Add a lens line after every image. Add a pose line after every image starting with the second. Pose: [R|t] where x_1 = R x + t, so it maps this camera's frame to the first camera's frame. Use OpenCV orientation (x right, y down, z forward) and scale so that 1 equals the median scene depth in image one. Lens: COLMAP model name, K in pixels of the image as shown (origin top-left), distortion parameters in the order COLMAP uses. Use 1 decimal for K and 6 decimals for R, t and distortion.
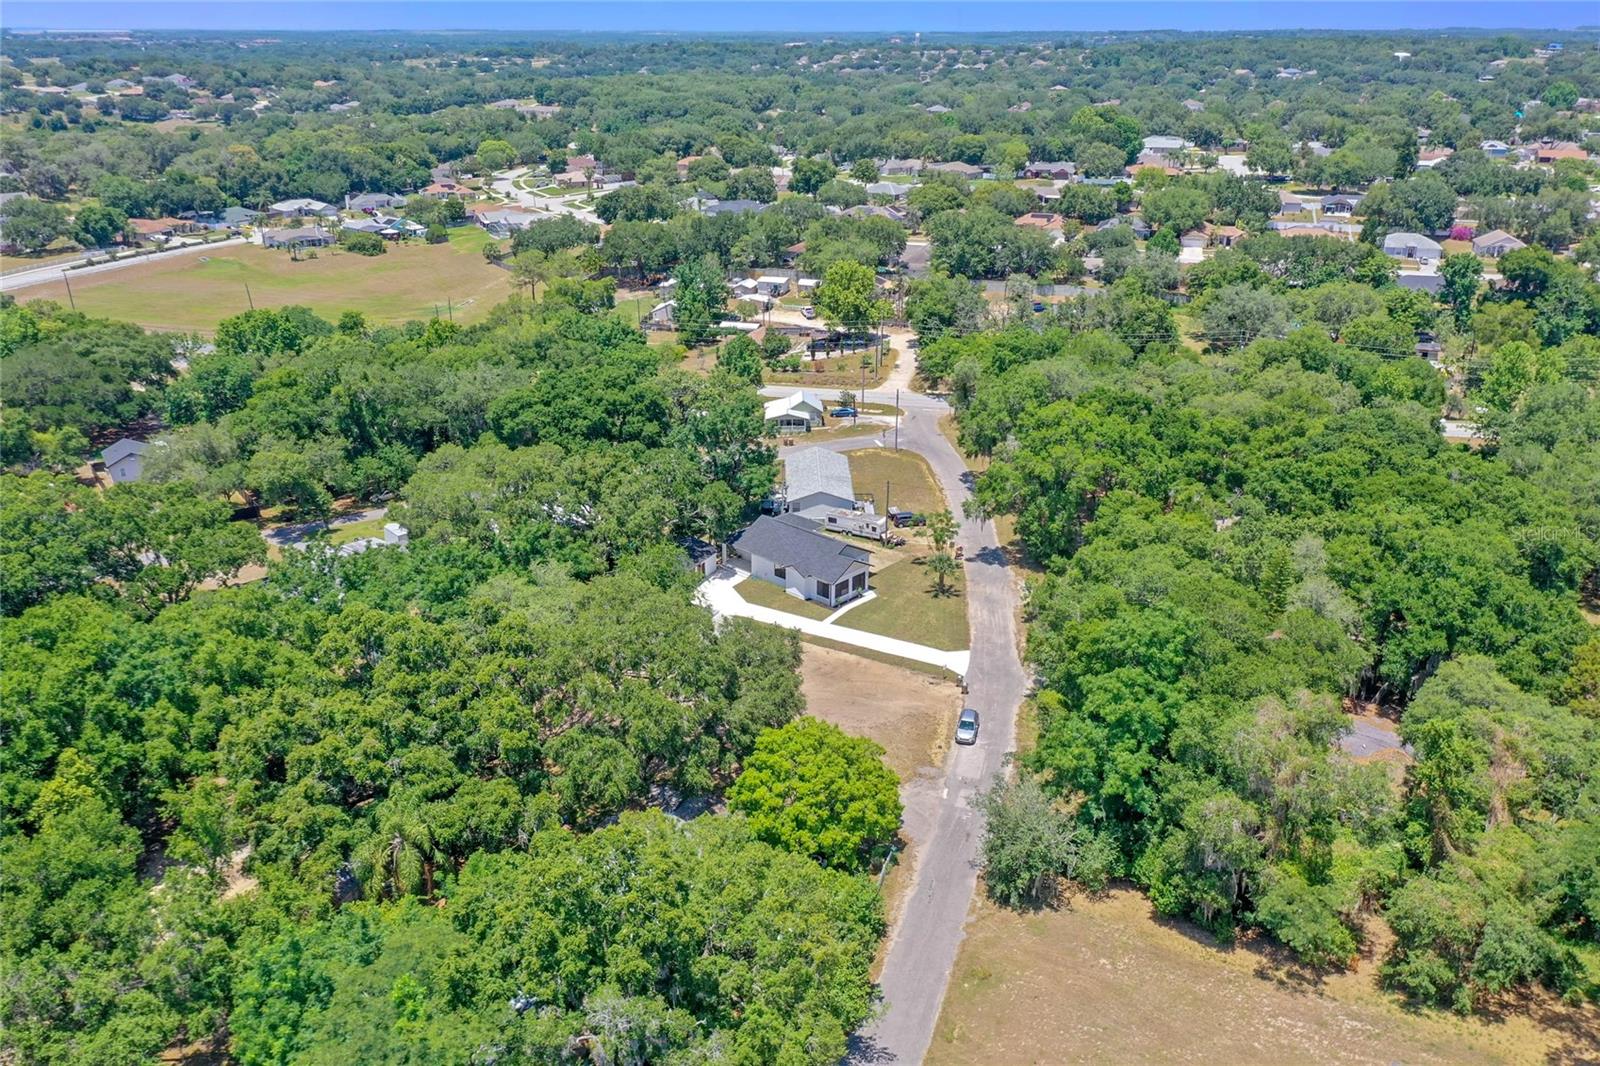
lens RADIAL K [[1275.0, 0, 800.0], [0, 1275.0, 533.0], [0, 0, 1]] dist [0.007393, -0.001729]
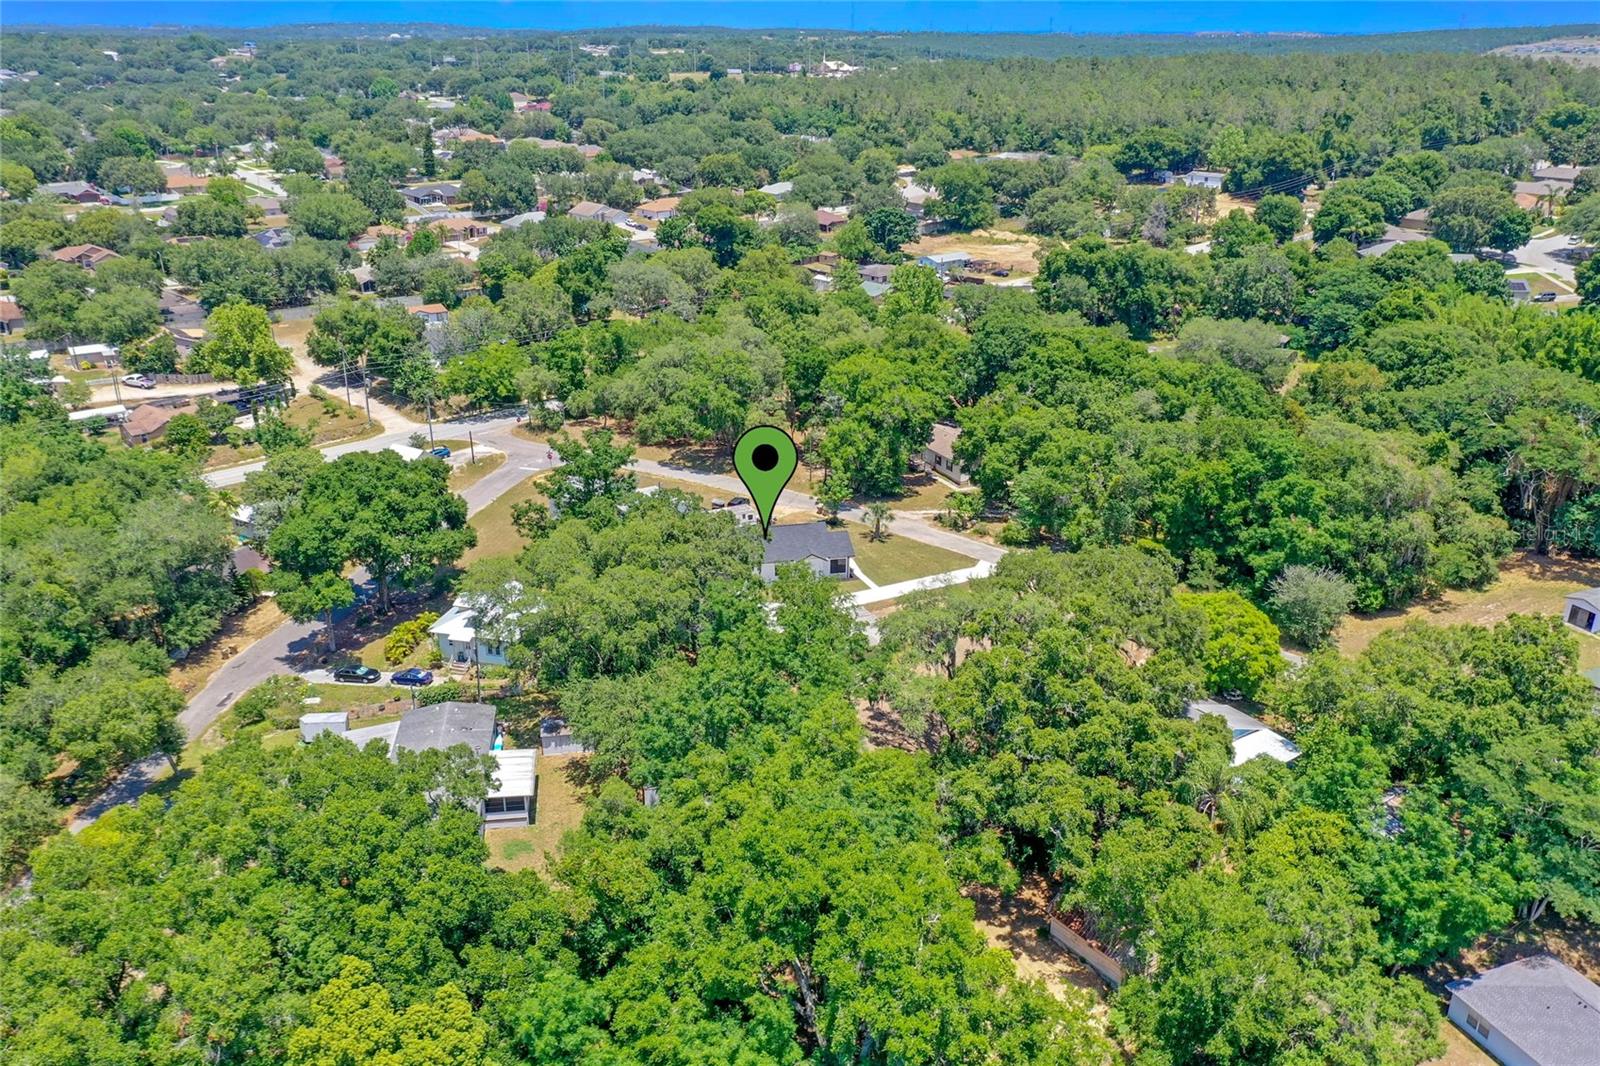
lens RADIAL K [[1299.3, 0, 800.0], [0, 1299.3, 533.0], [0, 0, 1]] dist [0.011562, 0.006733]
pose [[0.545964, -0.301828, 0.781552, -0.358021], [0.306284, 0.940186, 0.149132, -0.065106], [-0.779816, 0.157956, 0.605753, 0.161773]]
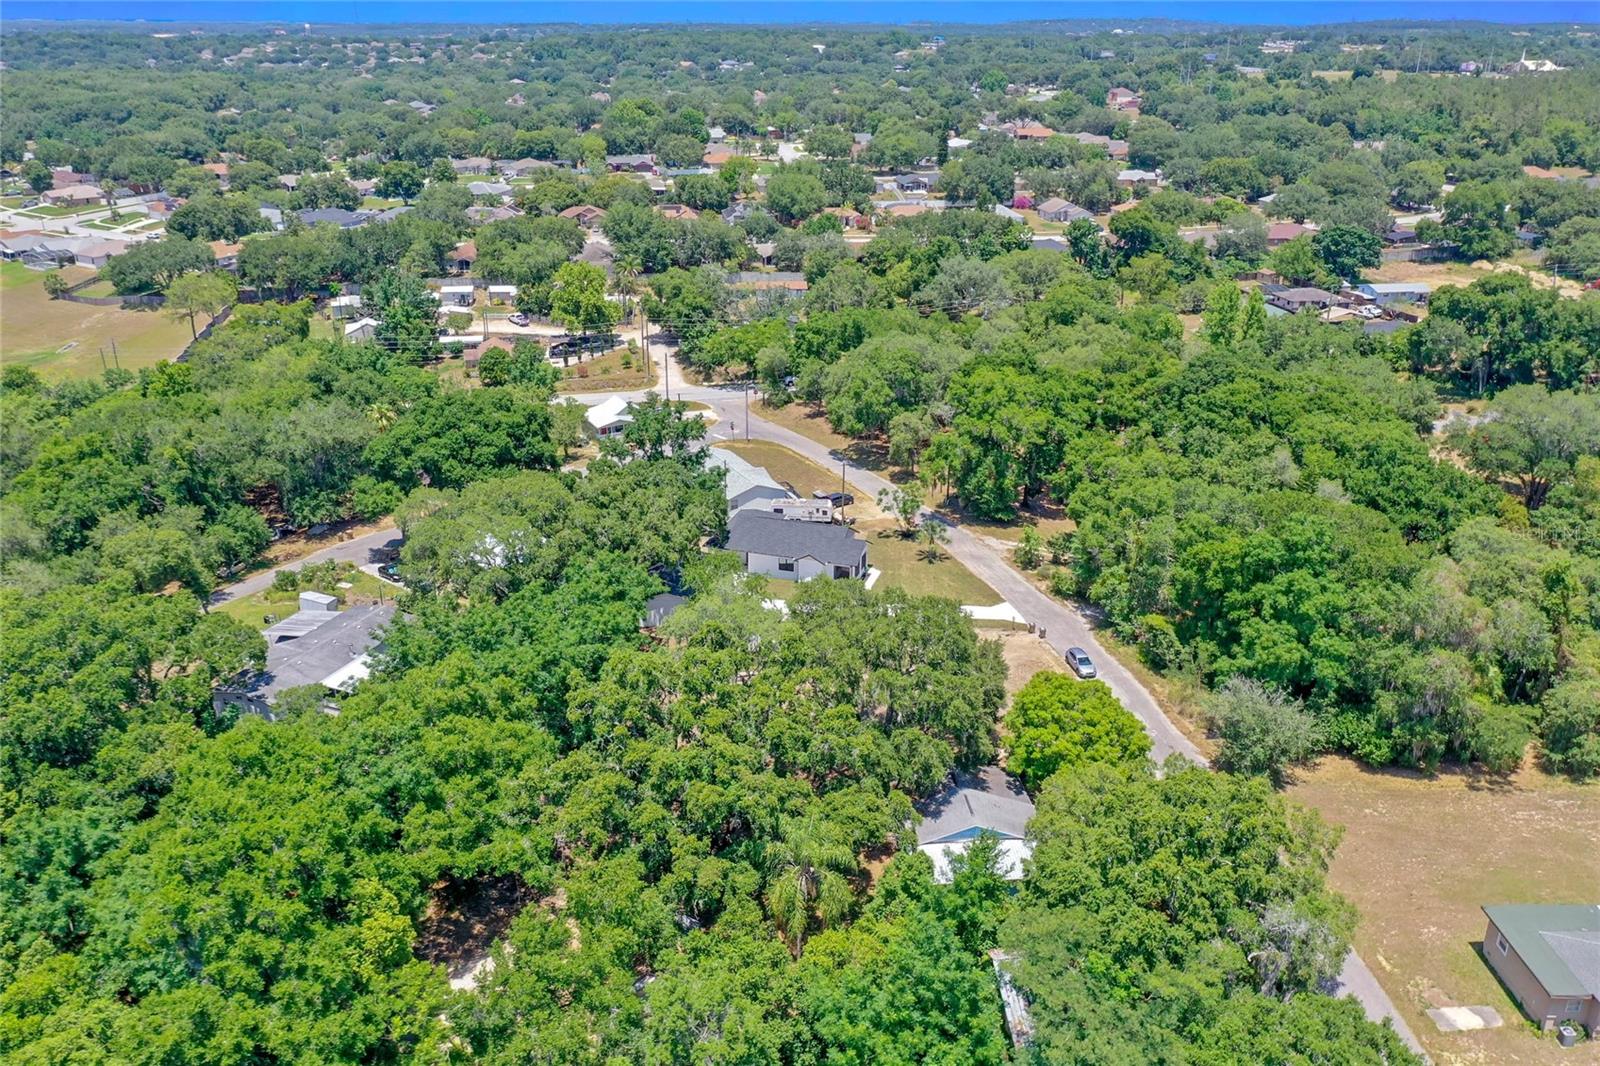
lens RADIAL K [[1299.3, 0, 800.0], [0, 1299.3, 533.0], [0, 0, 1]] dist [0.011562, 0.006733]
pose [[0.898005, -0.157749, 0.410734, -0.188151], [0.158341, 0.986839, 0.032822, -0.011765], [-0.410506, 0.035562, 0.911164, 0.028015]]
